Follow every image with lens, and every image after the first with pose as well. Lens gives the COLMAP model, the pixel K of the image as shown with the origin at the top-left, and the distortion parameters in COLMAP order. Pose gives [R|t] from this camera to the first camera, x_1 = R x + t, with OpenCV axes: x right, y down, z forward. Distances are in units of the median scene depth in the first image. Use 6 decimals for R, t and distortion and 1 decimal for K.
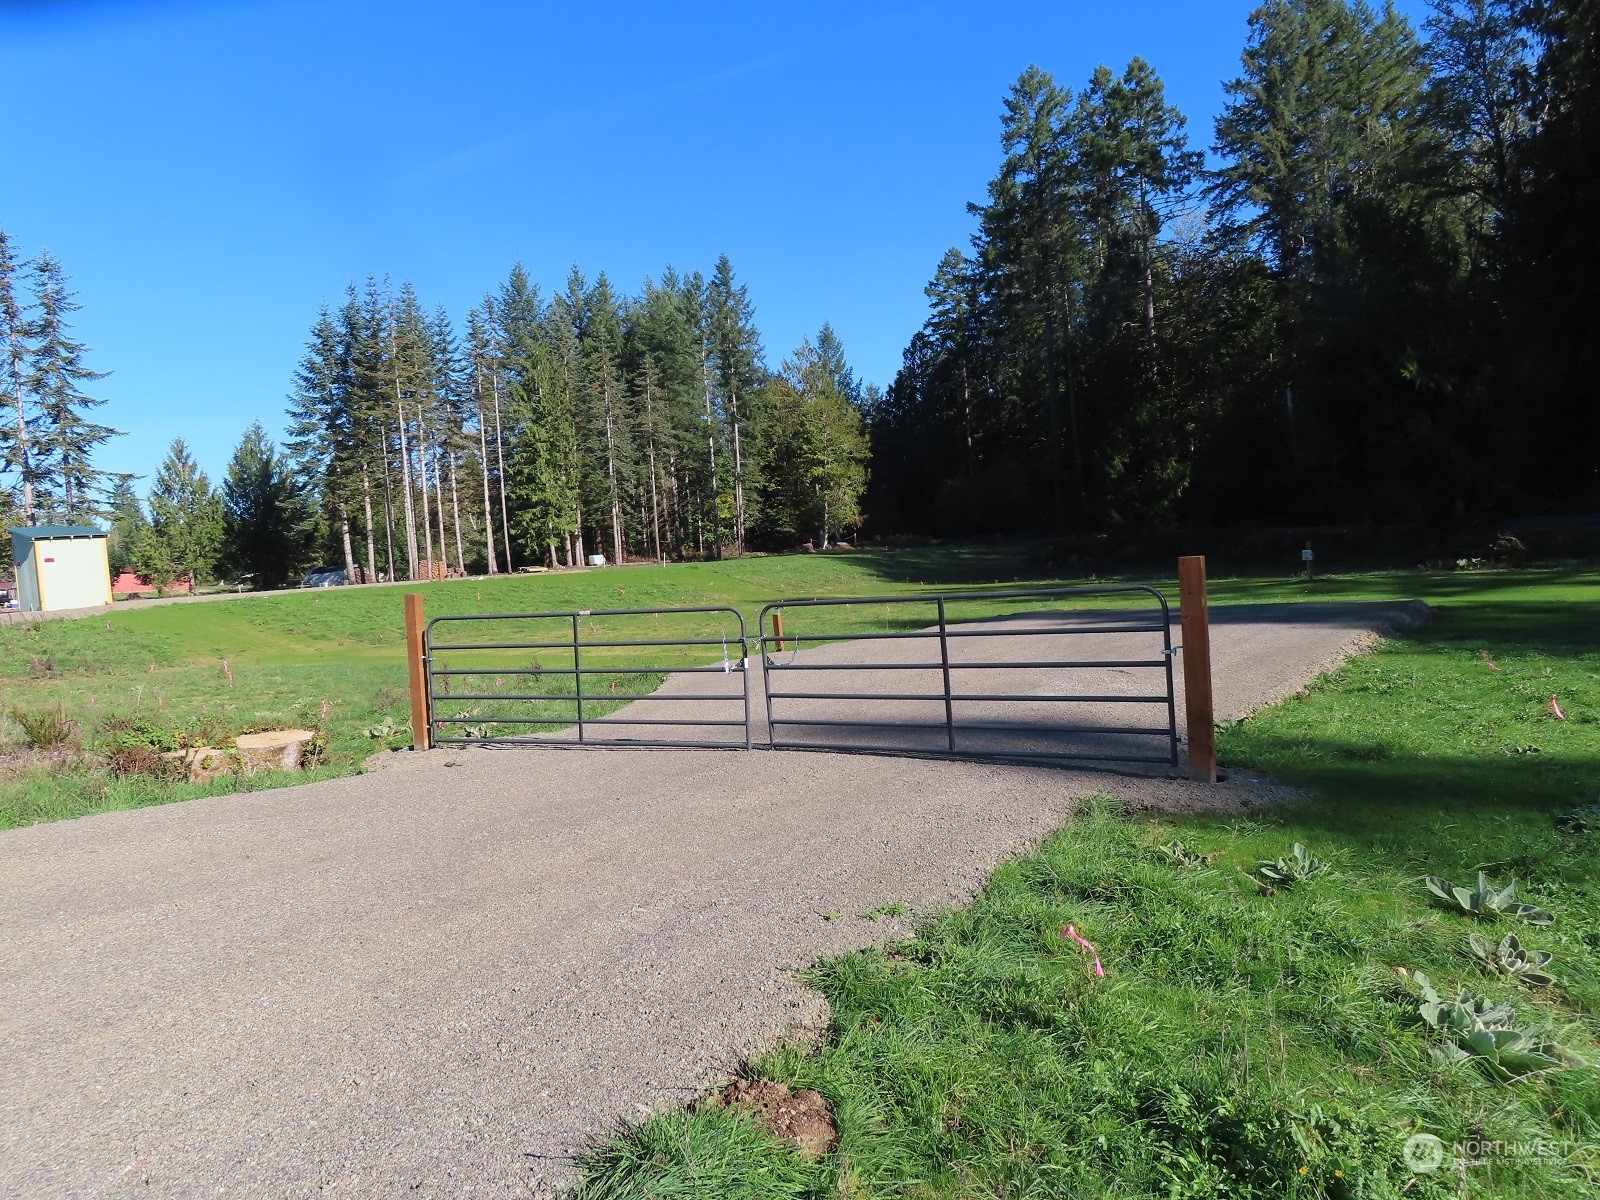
lens RADIAL K [[1140.8, 0, 805.2], [0, 1140.8, 609.9], [0, 0, 1]] dist [-0.012855, 0.007666]
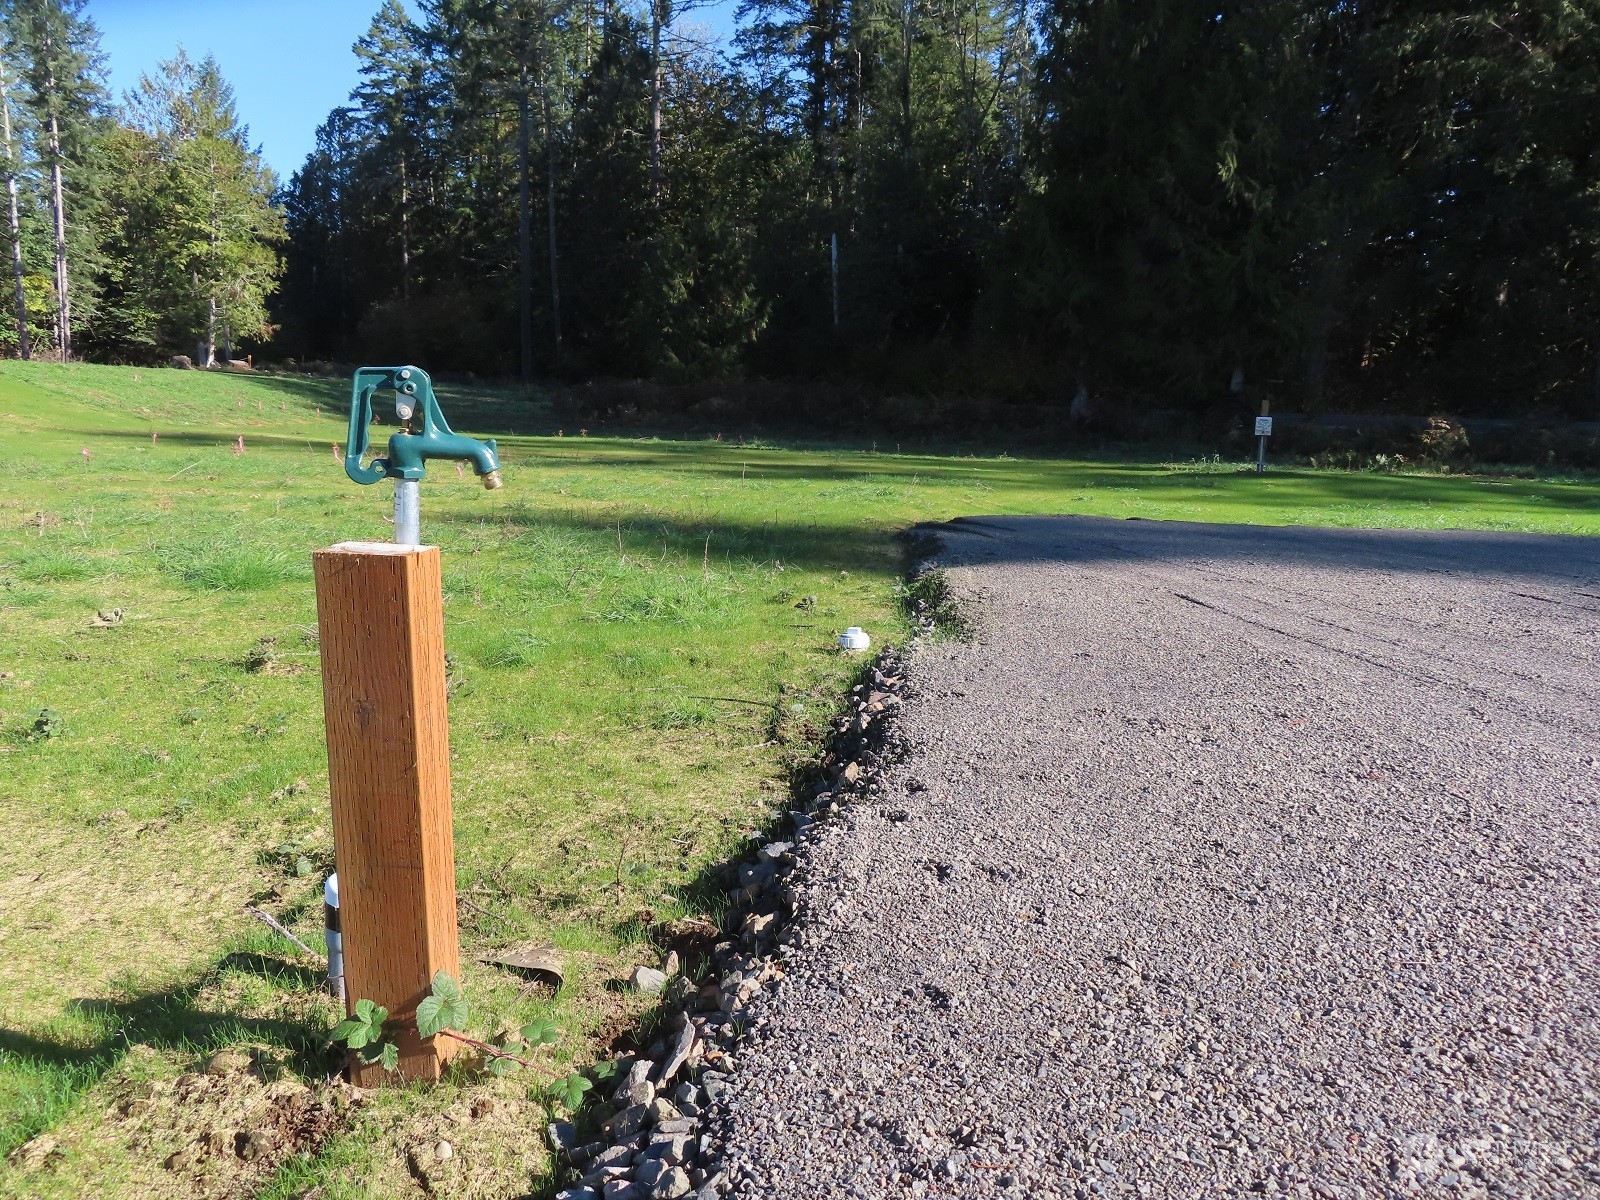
lens RADIAL K [[1140.8, 0, 795.6], [0, 1140.8, 598.1], [0, 0, 1]] dist [-0.012855, 0.007666]
pose [[0.870973, 0.012828, 0.491164, -0.008355], [-0.064858, 0.993913, 0.089053, -0.000048], [-0.487032, -0.109419, 0.866503, 0.203933]]
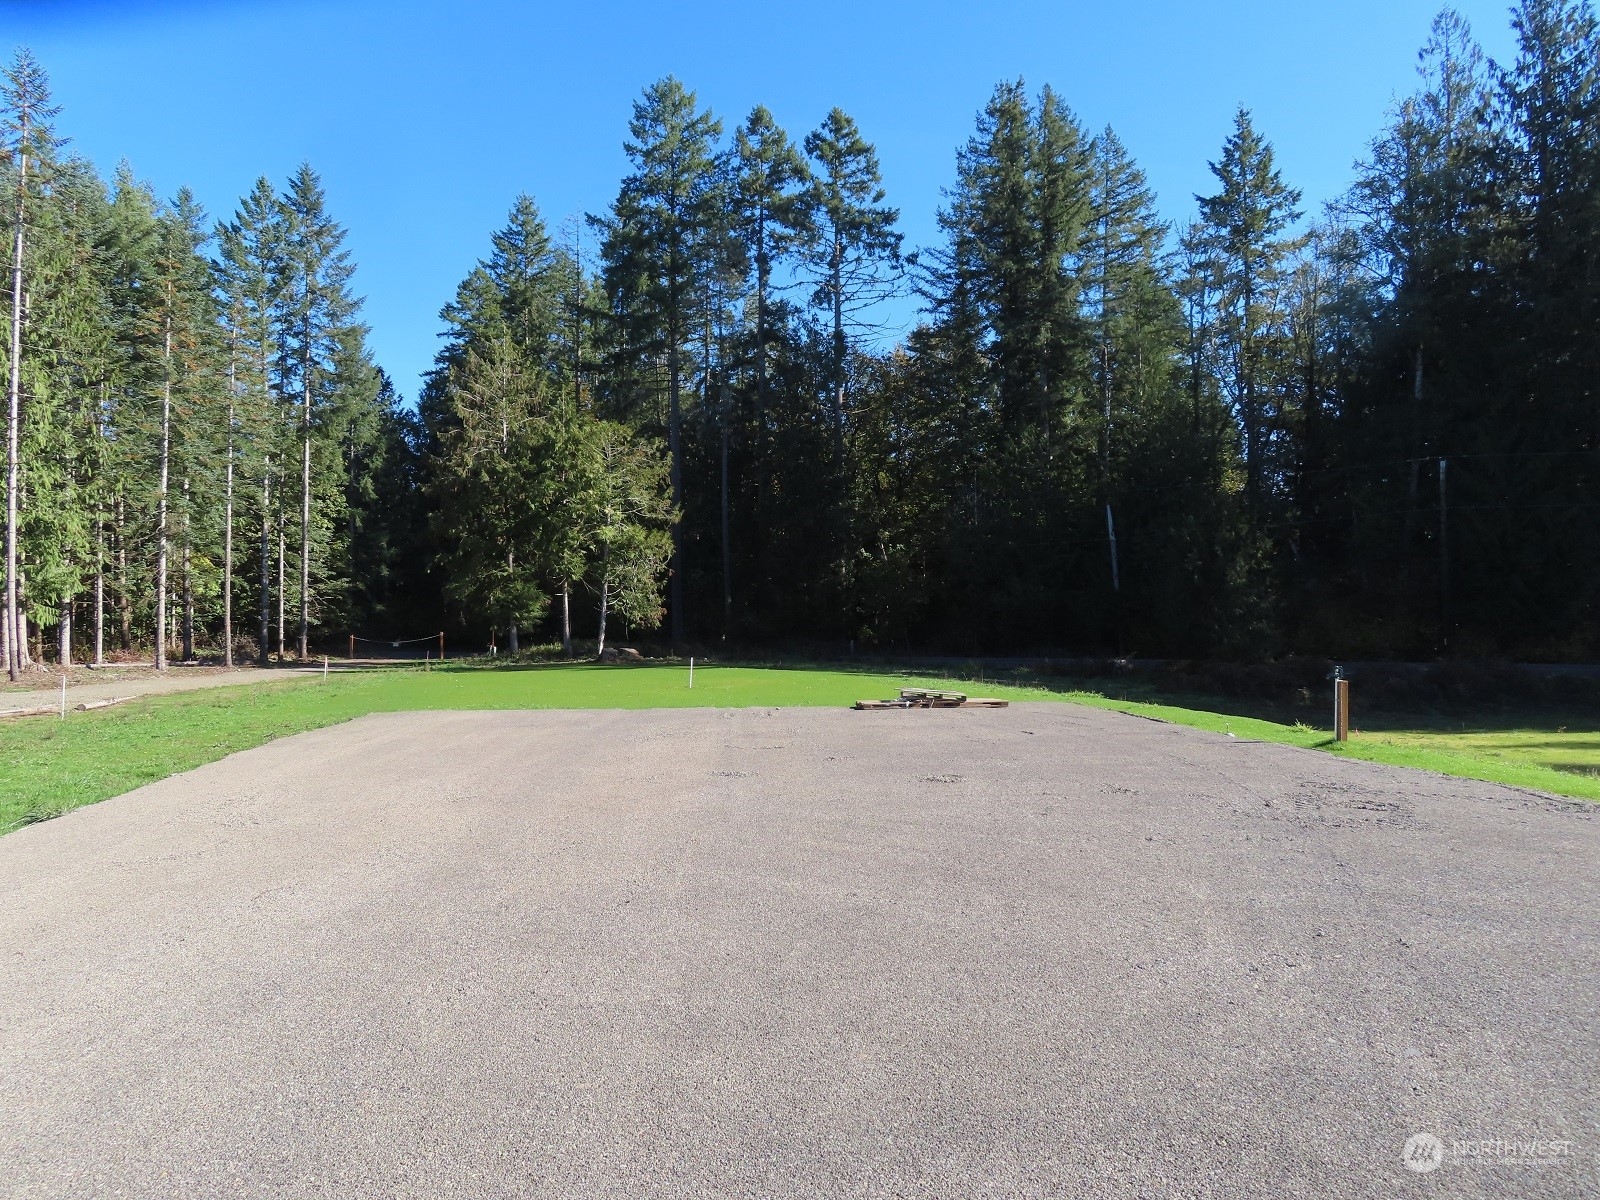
lens RADIAL K [[1140.8, 0, 795.7], [0, 1140.8, 606.9], [0, 0, 1]] dist [-0.012855, 0.007666]
pose [[0.722725, 0.076454, 0.686894, -0.299965], [-0.003545, 0.994260, -0.106935, -0.012942], [-0.691126, 0.074850, 0.718848, 0.421471]]
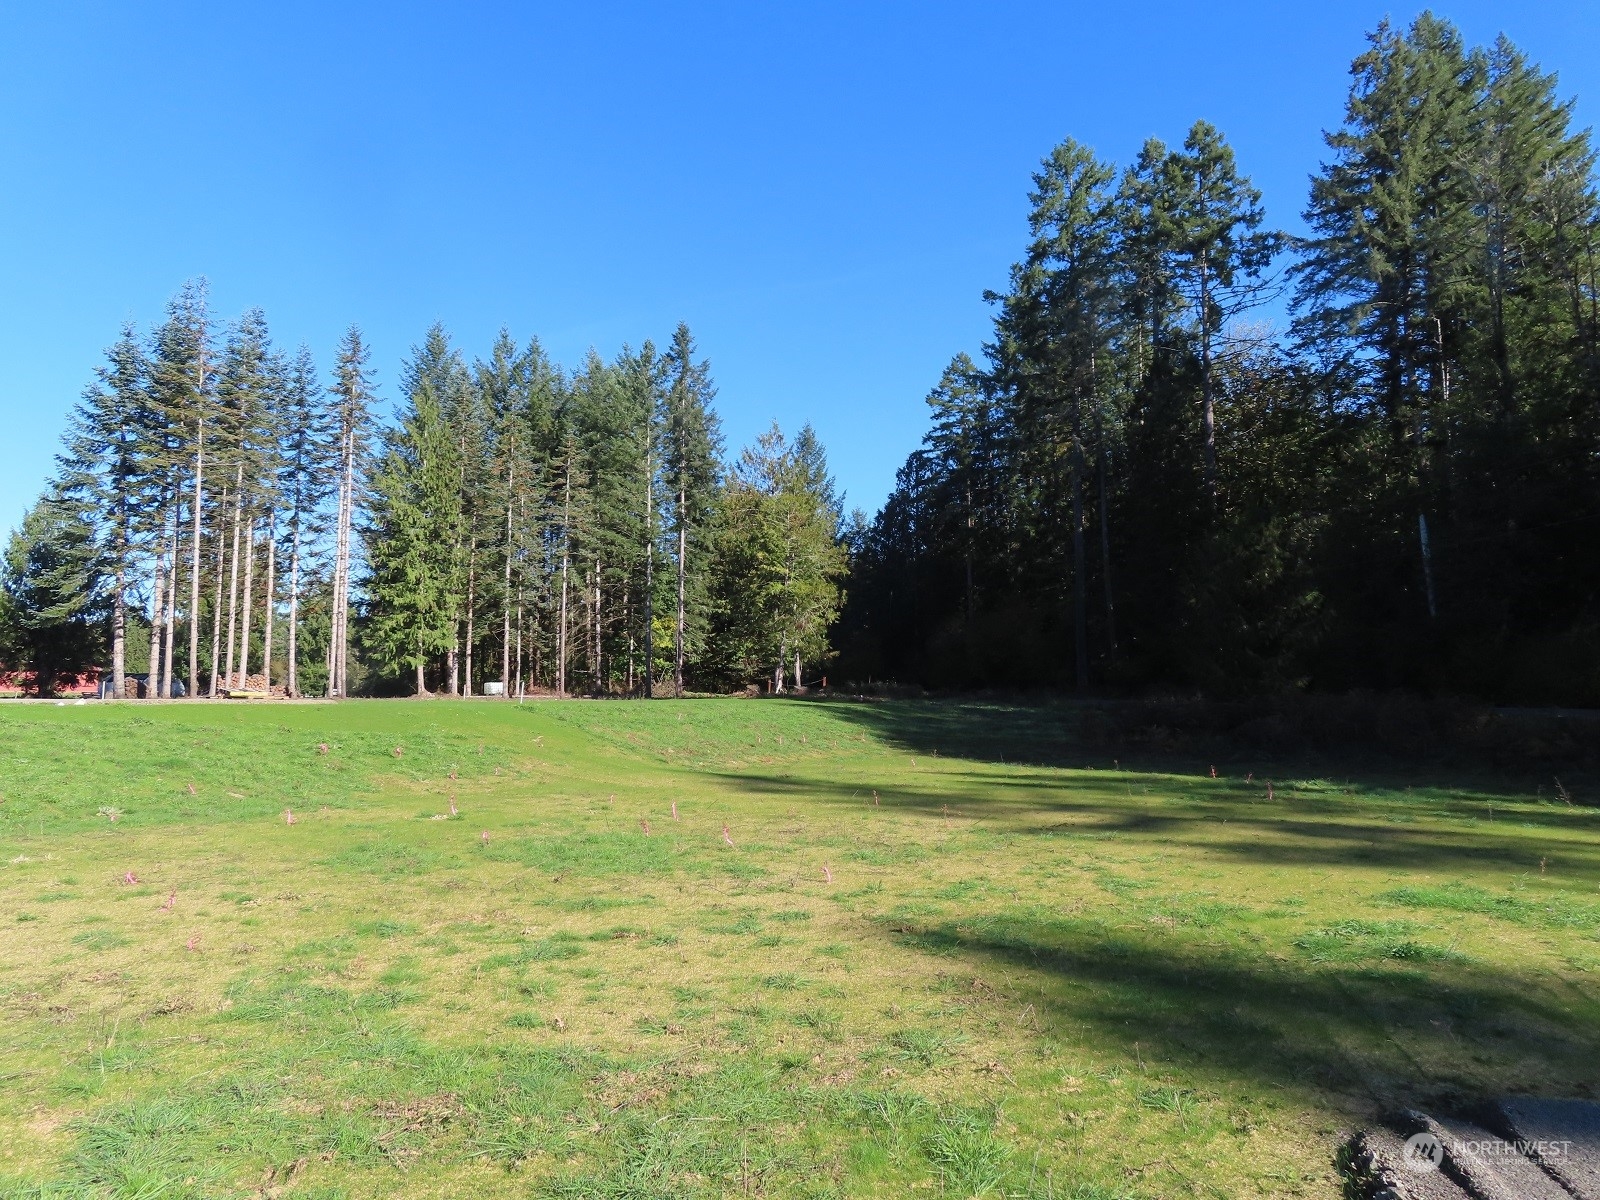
lens RADIAL K [[1140.8, 0, 803.4], [0, 1140.8, 611.1], [0, 0, 1]] dist [-0.012855, 0.007666]
pose [[0.997729, 0.066623, 0.009936, 0.020187], [-0.064837, 0.989846, -0.126495, -0.012414], [-0.018262, 0.125564, 0.991917, 0.232873]]
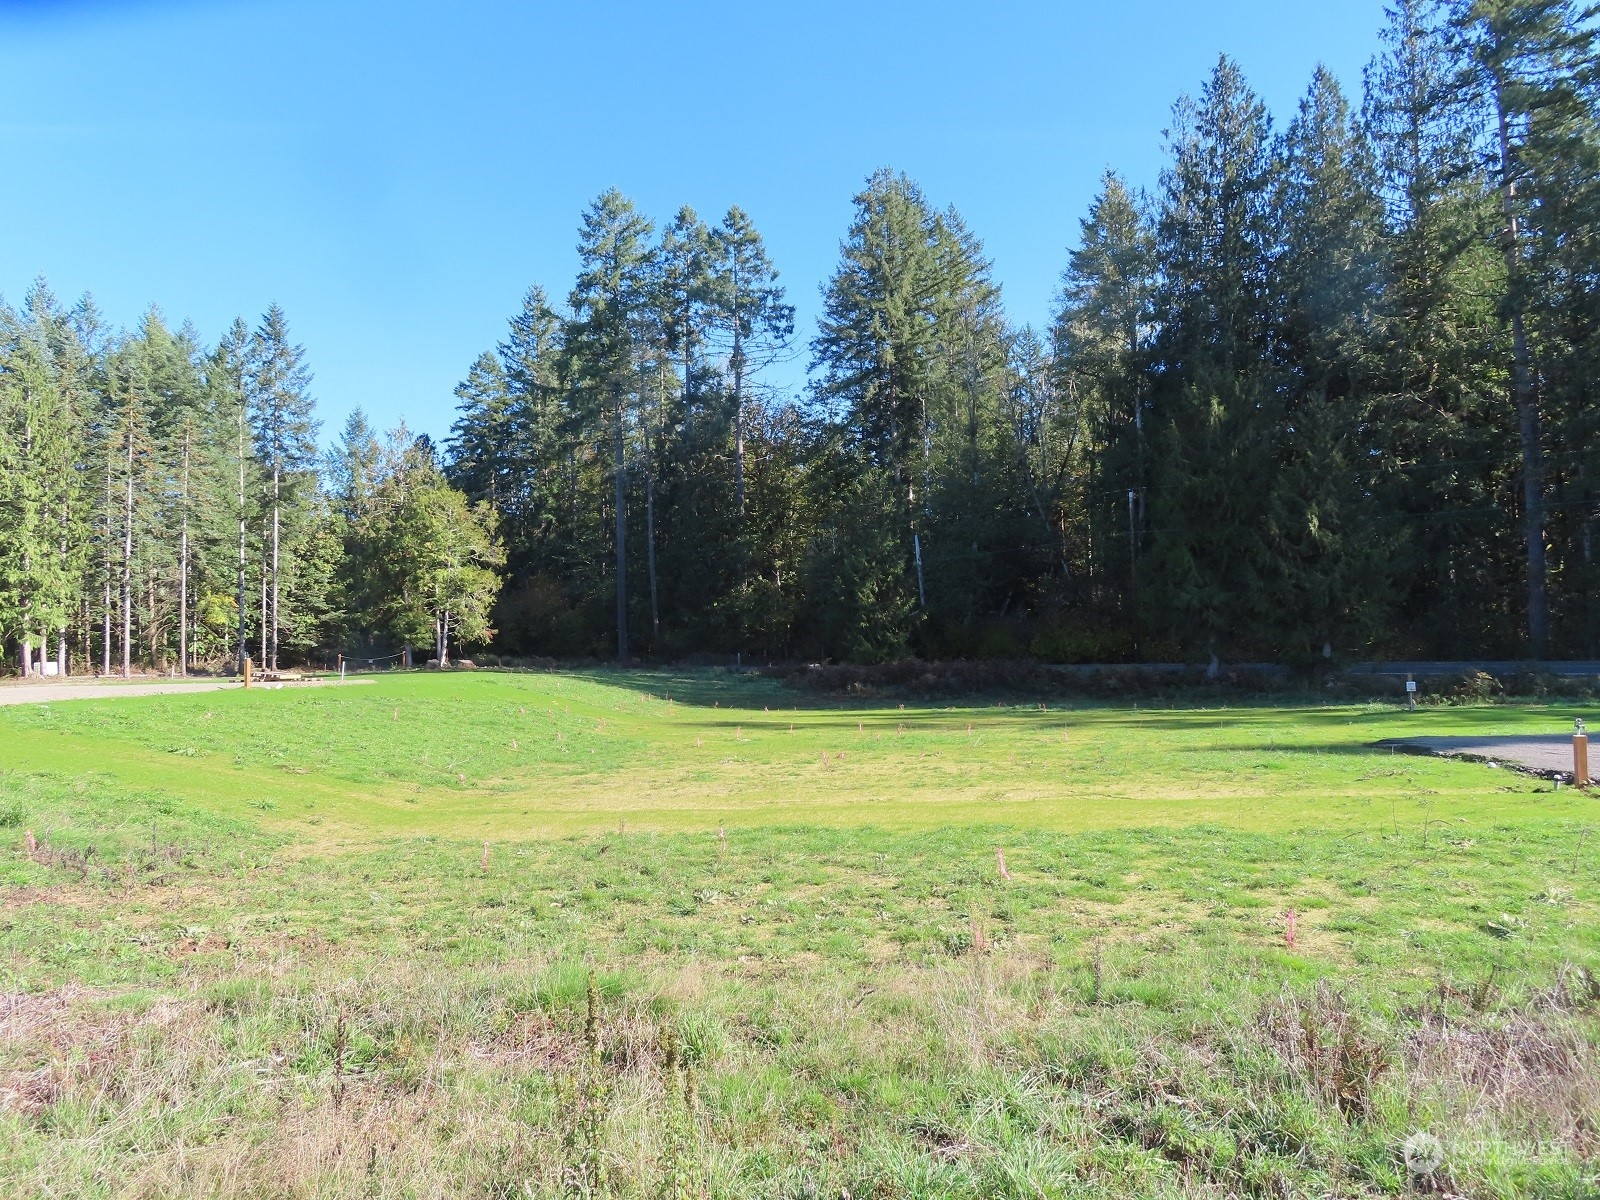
lens RADIAL K [[1140.8, 0, 799.2], [0, 1140.8, 602.8], [0, 0, 1]] dist [-0.012855, 0.007666]
pose [[0.837461, 0.073887, 0.541479, -0.194309], [-0.005799, 0.991964, -0.126389, 0.003290], [-0.546466, 0.102705, 0.831160, 0.142125]]
